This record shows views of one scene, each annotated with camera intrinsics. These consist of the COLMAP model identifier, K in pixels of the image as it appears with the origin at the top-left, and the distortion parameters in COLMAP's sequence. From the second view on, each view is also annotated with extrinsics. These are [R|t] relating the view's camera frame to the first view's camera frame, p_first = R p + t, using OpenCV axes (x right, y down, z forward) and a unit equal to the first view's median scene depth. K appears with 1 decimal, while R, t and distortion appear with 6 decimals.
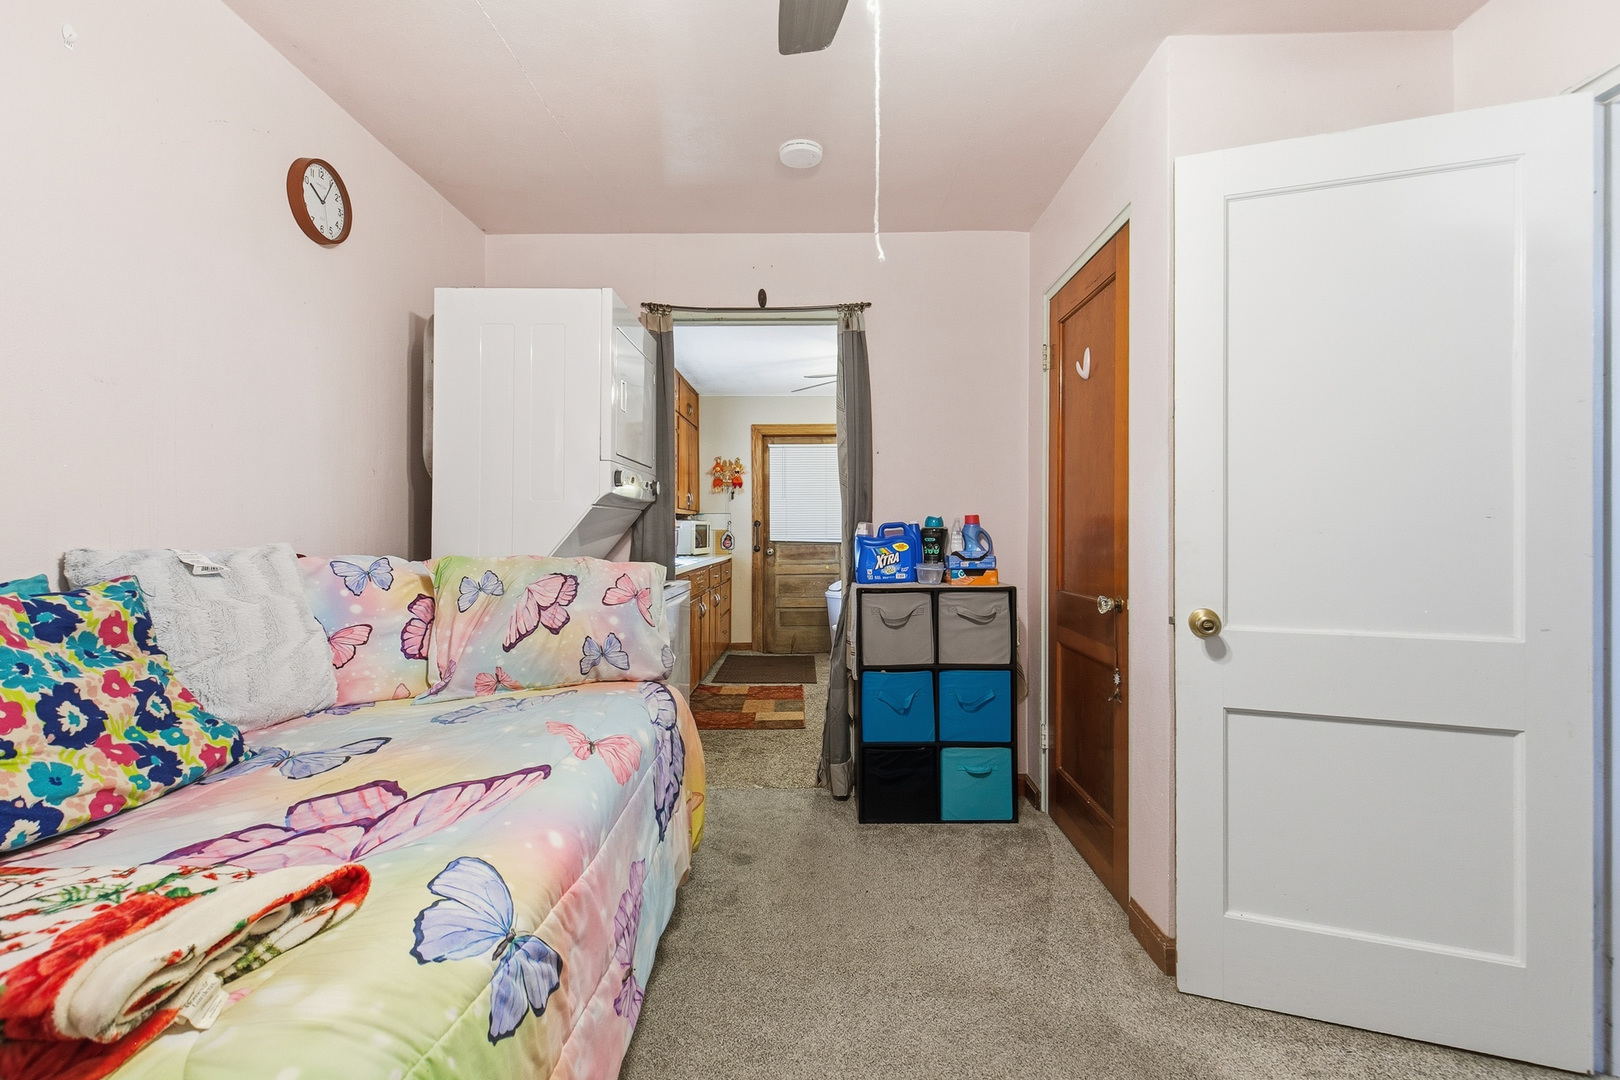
lens RADIAL K [[737.9, 0, 808.7], [0, 737.9, 530.6], [0, 0, 1]] dist [0.010283, -0.002840]
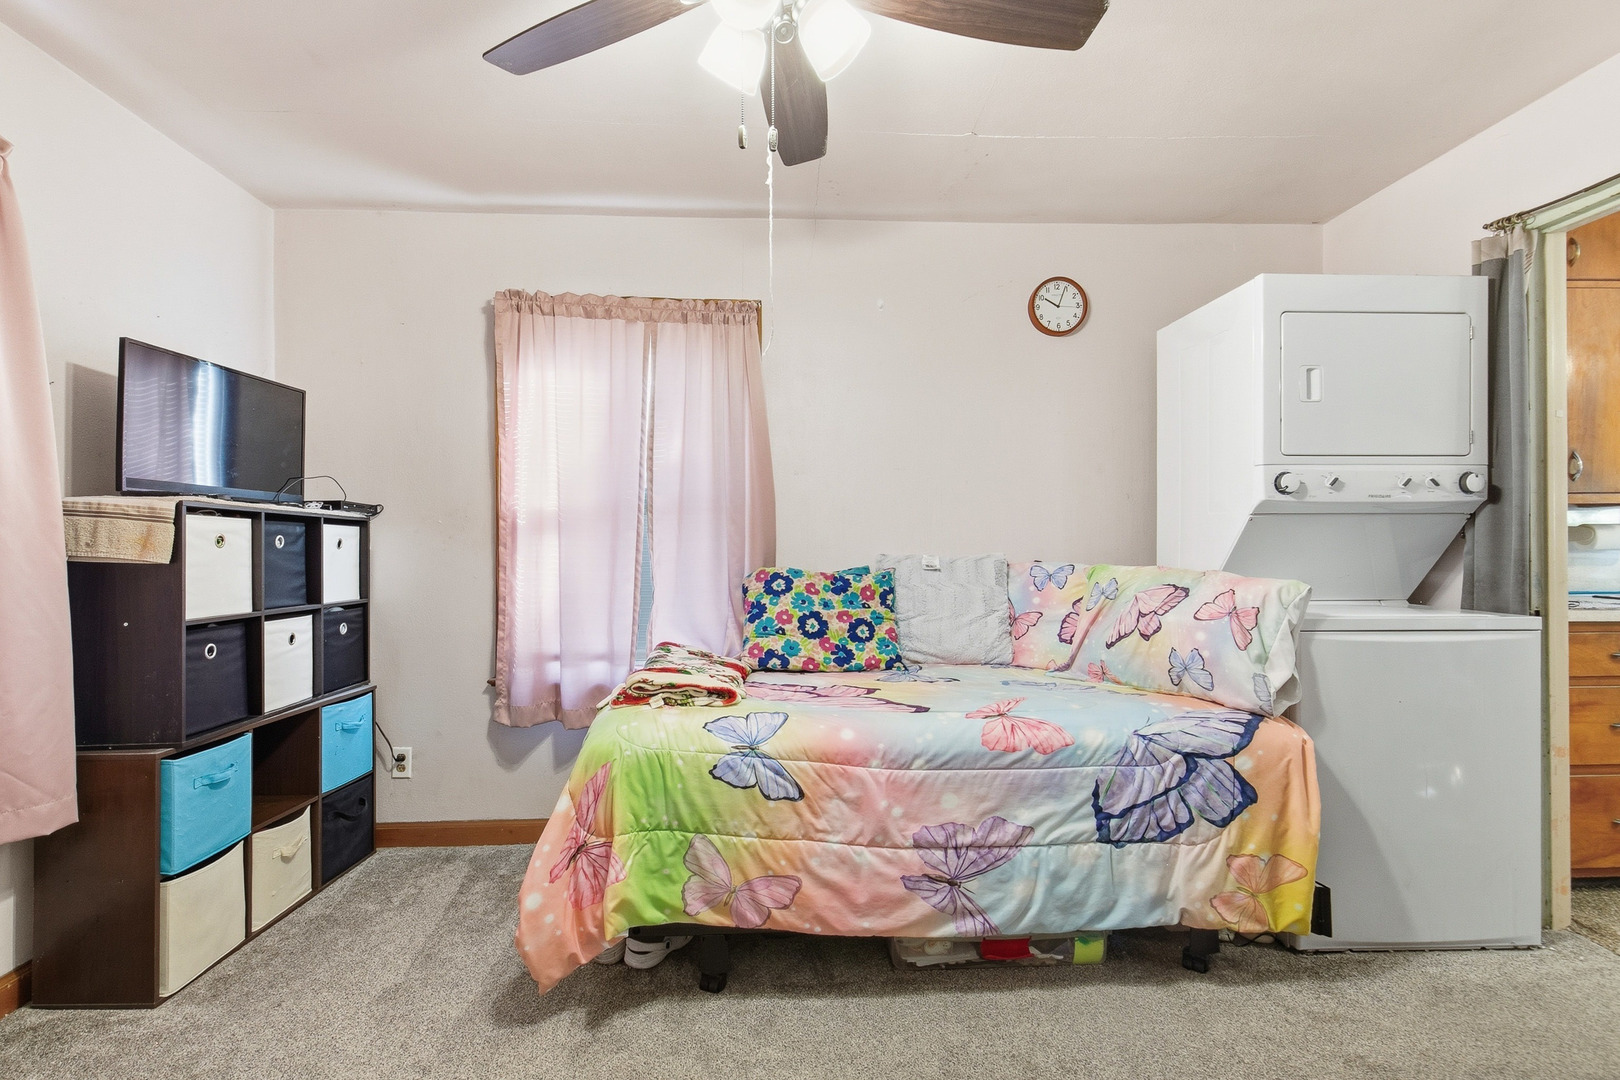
lens RADIAL K [[737.9, 0, 797.1], [0, 737.9, 541.4], [0, 0, 1]] dist [0.010283, -0.002840]
pose [[0.054143, -0.008455, -0.998497, 0.759441], [0.004582, 0.999956, -0.008219, 0.004618], [0.998523, -0.004130, 0.054179, 0.482944]]
